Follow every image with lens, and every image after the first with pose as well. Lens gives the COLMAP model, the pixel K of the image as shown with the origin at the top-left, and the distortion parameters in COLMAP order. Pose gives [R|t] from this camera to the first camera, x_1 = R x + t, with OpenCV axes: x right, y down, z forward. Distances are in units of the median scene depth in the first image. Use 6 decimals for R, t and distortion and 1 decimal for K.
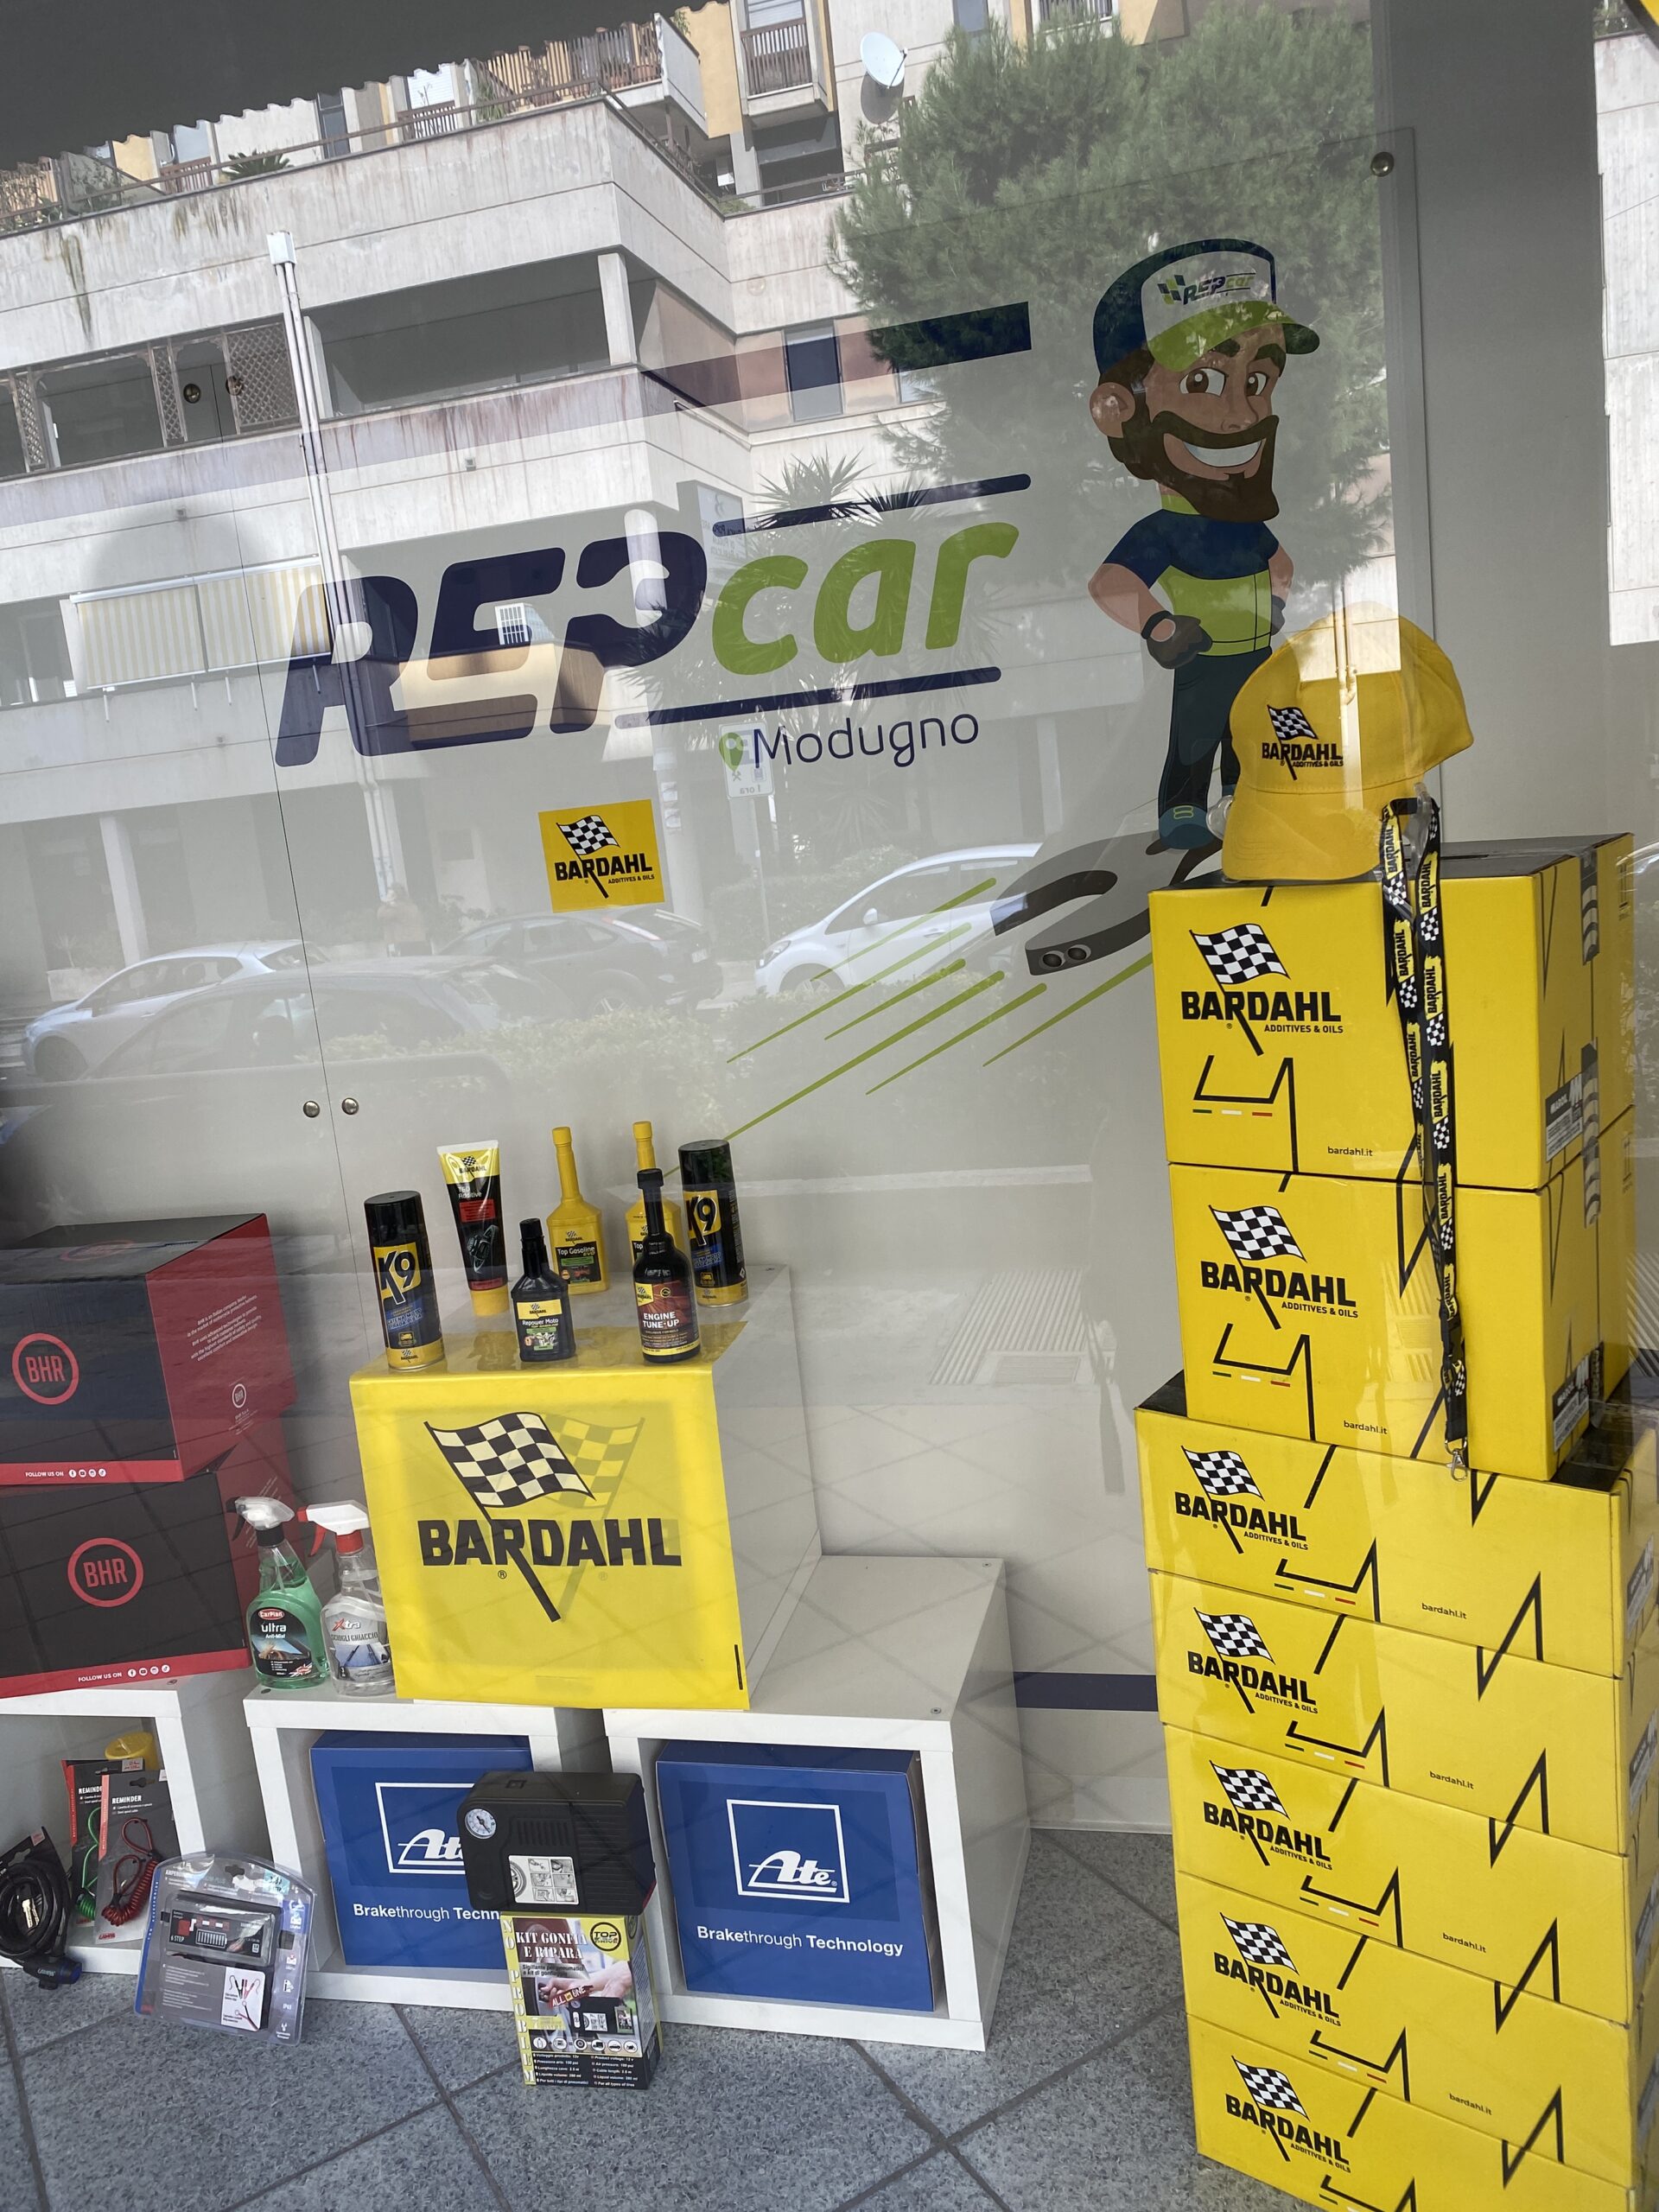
lens RADIAL K [[1718.7, 0, 829.5], [0, 1718.7, 1106.0], [0, 0, 1]] dist [0.038709, -0.023737]
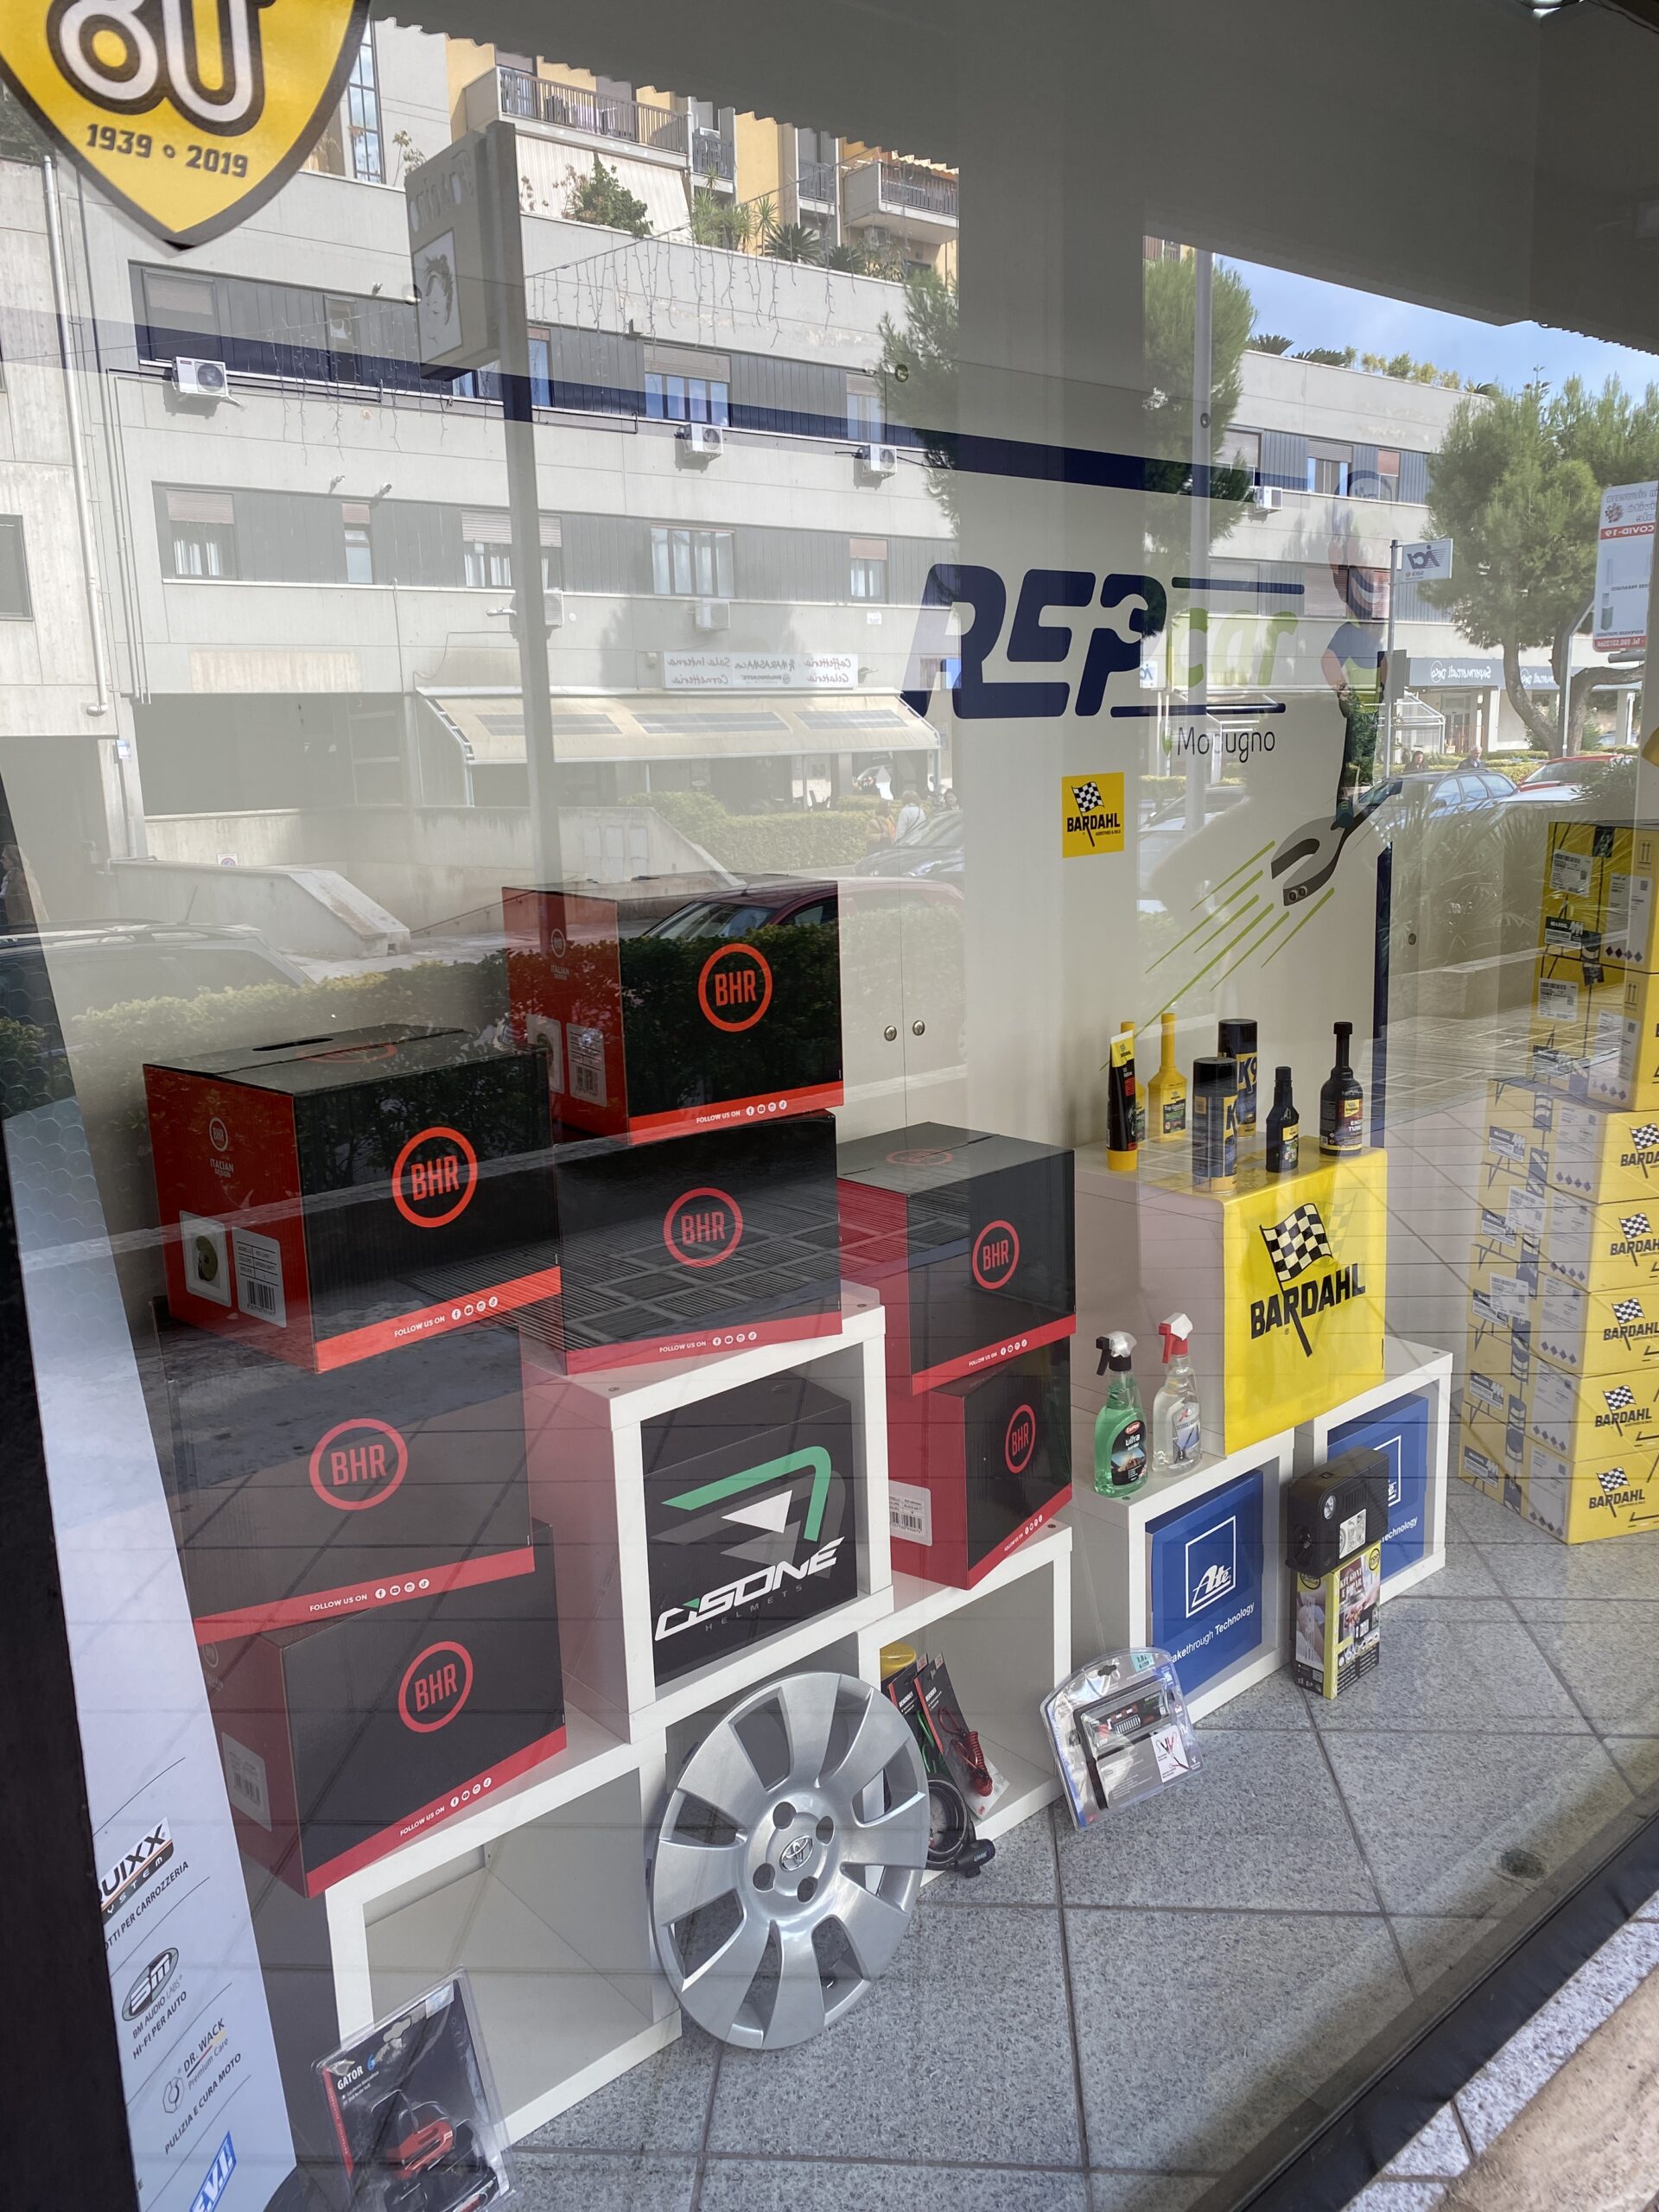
lens RADIAL K [[1682.2, 0, 829.5], [0, 1682.2, 1106.0], [0, 0, 1]] dist [0.040483, -0.007168]
pose [[0.572549, -0.077927, 0.816158, -1.448707], [0.121024, 0.992601, 0.009873, 0.039427], [-0.810889, 0.093121, 0.577744, 0.506515]]
